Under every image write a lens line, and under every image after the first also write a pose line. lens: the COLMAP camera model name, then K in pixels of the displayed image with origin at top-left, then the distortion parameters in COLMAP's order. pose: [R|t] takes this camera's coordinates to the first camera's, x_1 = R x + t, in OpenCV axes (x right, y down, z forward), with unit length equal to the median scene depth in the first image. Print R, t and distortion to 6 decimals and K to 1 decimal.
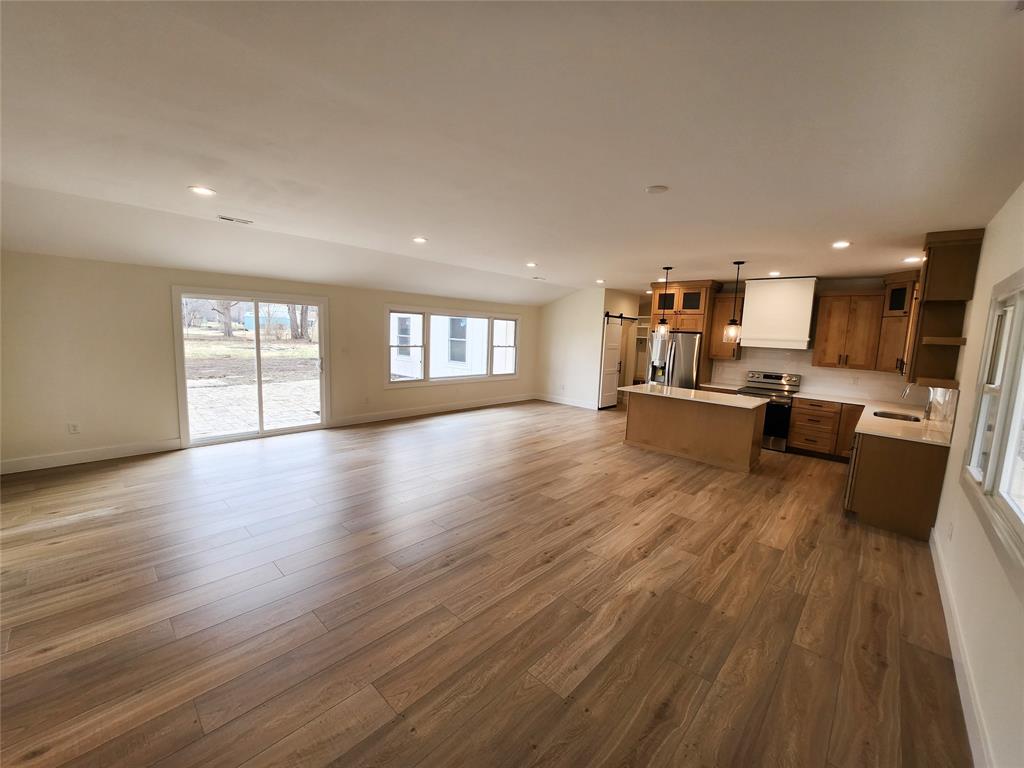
lens RADIAL K [[408.8, 0, 513.0], [0, 408.8, 382.0], [0, 0, 1]] dist [-0.016783, -0.000338]
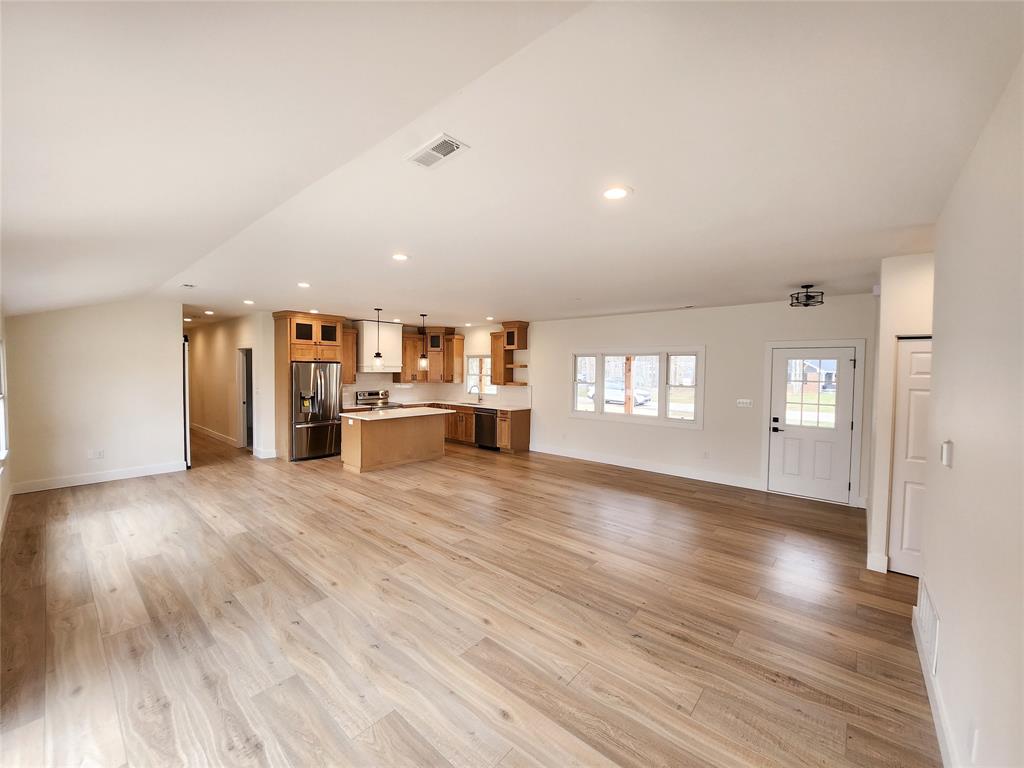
lens RADIAL K [[409.2, 0, 511.5], [0, 409.2, 384.6], [0, 0, 1]] dist [-0.014105, -0.000030]
pose [[-0.038554, -0.082419, 0.995852, -0.824593], [0.109119, 0.990286, 0.086183, -0.127362], [-0.993281, 0.111989, -0.029186, 0.688463]]
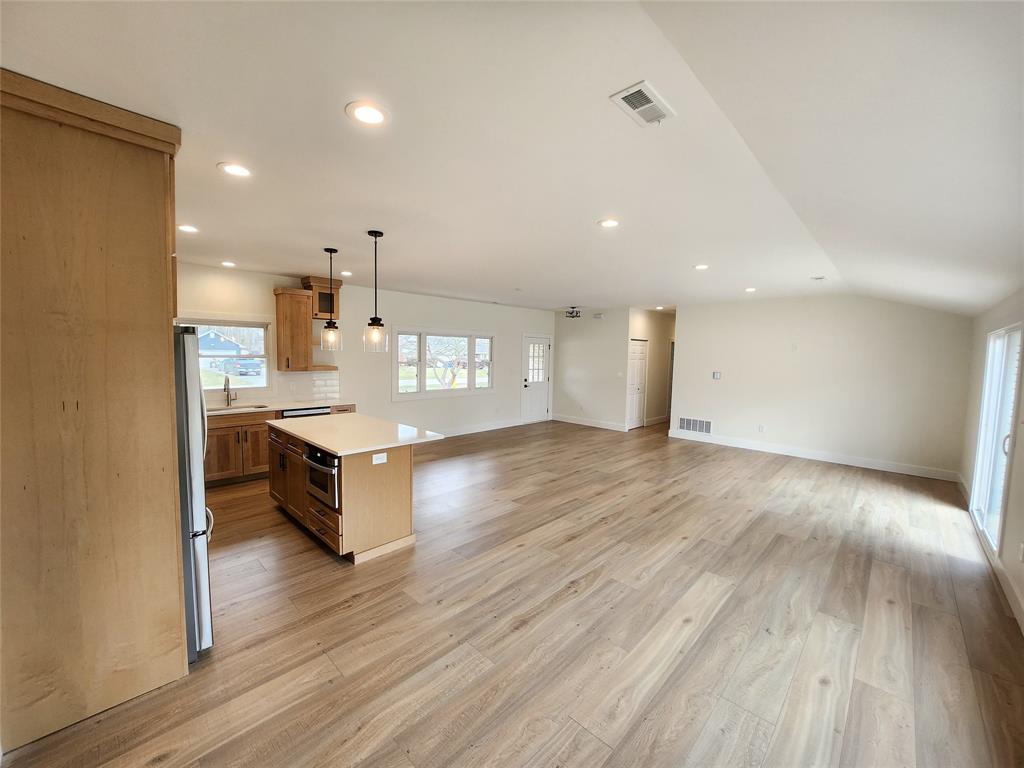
lens RADIAL K [[408.8, 0, 513.0], [0, 408.8, 382.0], [0, 0, 1]] dist [-0.016783, -0.000338]
pose [[-0.997969, -0.062597, 0.011836, 0.156843], [-0.059159, 0.979539, 0.192364, -0.194586], [-0.023636, 0.191273, -0.981252, 1.649075]]
